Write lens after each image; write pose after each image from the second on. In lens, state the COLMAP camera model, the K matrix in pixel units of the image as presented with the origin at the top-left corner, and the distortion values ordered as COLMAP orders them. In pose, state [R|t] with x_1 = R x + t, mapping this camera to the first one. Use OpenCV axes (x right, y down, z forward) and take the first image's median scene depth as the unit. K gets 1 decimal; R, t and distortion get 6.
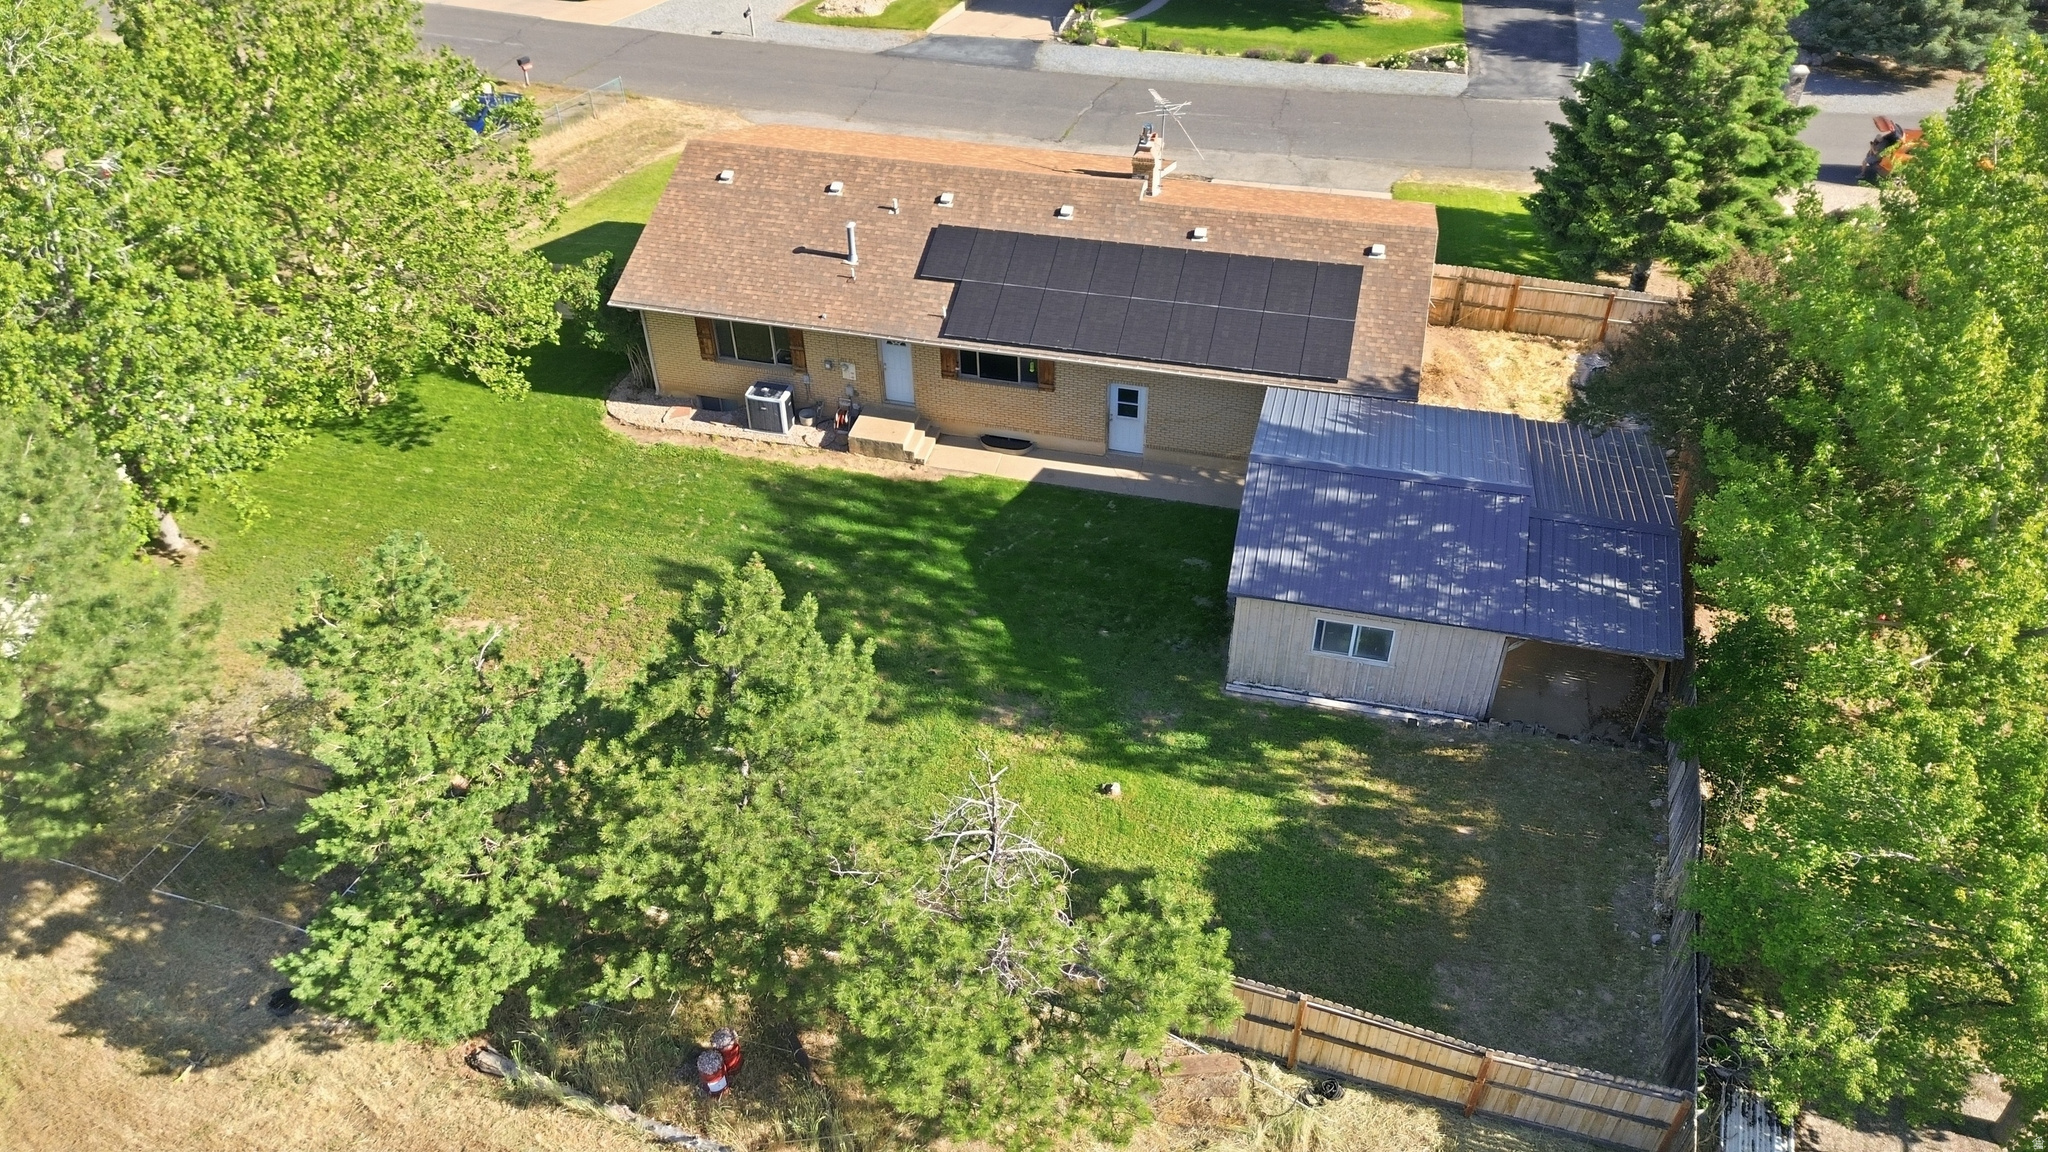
lens RADIAL K [[1450.5, 0, 1024.0], [0, 1450.5, 576.0], [0, 0, 1]] dist [0.074891, -0.083971]
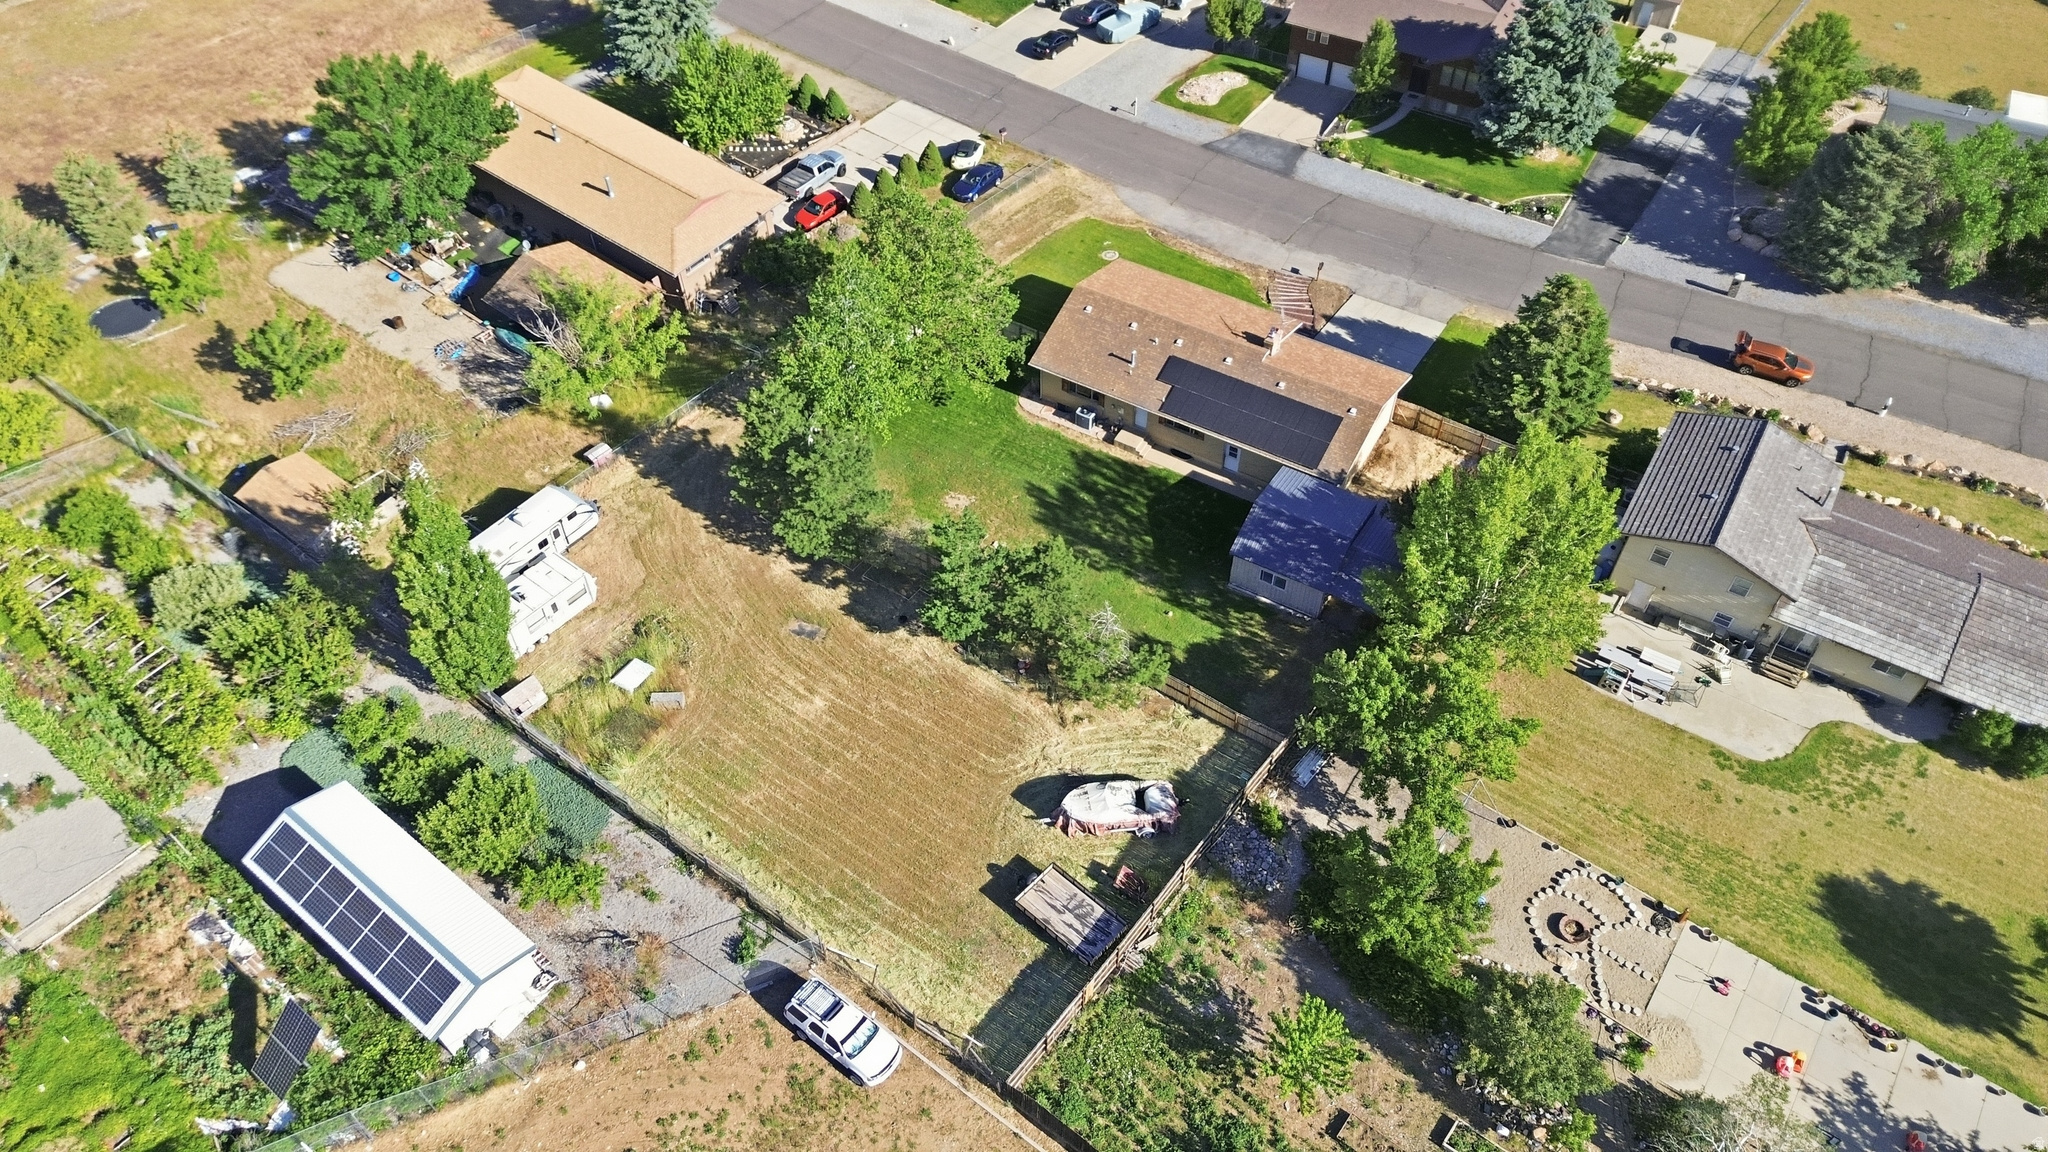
lens RADIAL K [[1450.5, 0, 1024.0], [0, 1450.5, 576.0], [0, 0, 1]] dist [0.074891, -0.083971]
pose [[0.957216, 0.221683, -0.185995, 0.224895], [-0.184127, 0.962442, 0.199507, -0.326377], [0.223237, -0.156725, 0.962083, -1.329646]]
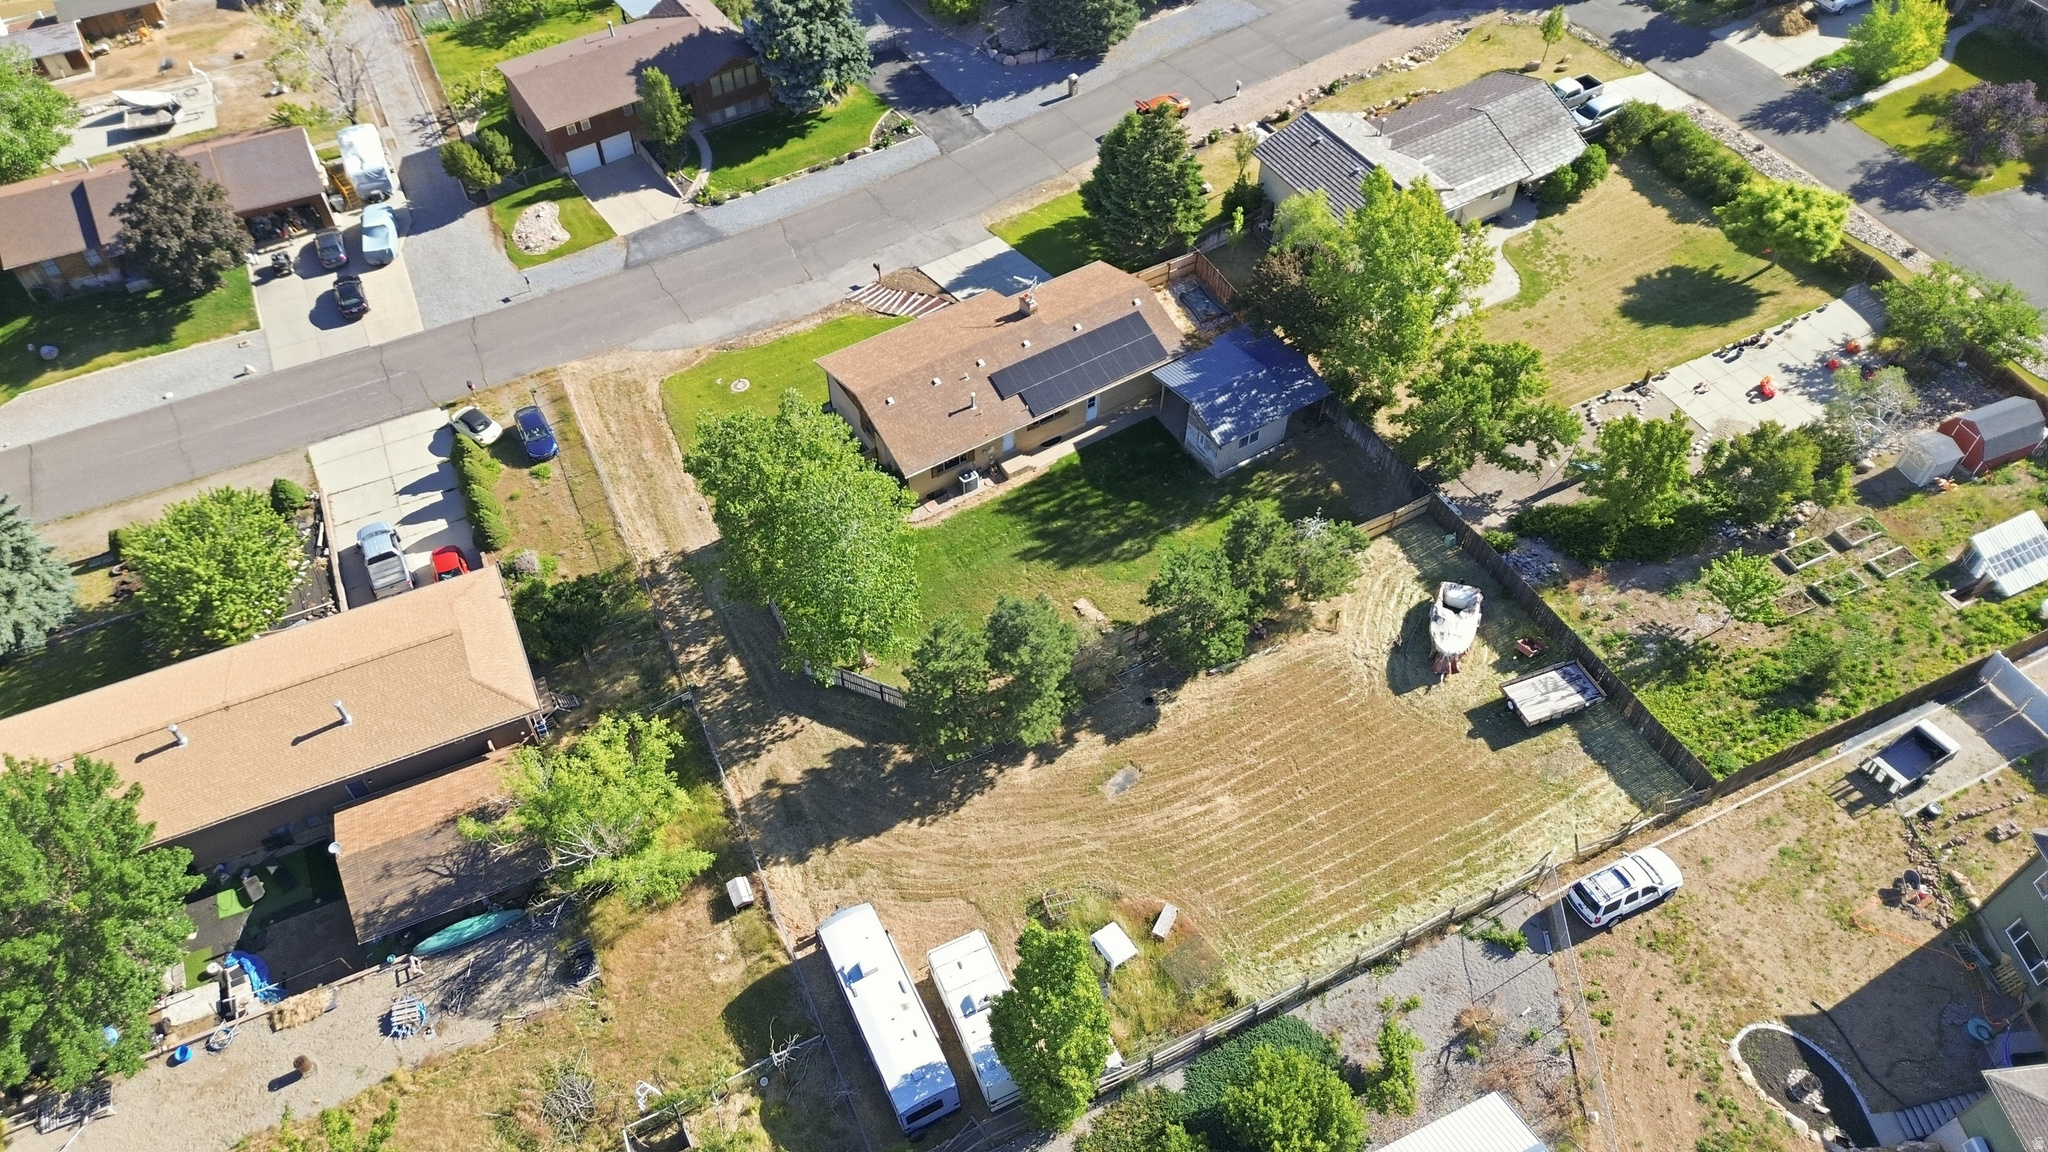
lens RADIAL K [[1430.7, 0, 1024.0], [0, 1430.7, 576.0], [0, 0, 1]] dist [0.083460, -0.138414]
pose [[0.696350, -0.548959, 0.462321, -1.268634], [0.454748, 0.835840, 0.307533, -0.661031], [-0.555249, -0.003911, 0.831675, -0.940229]]
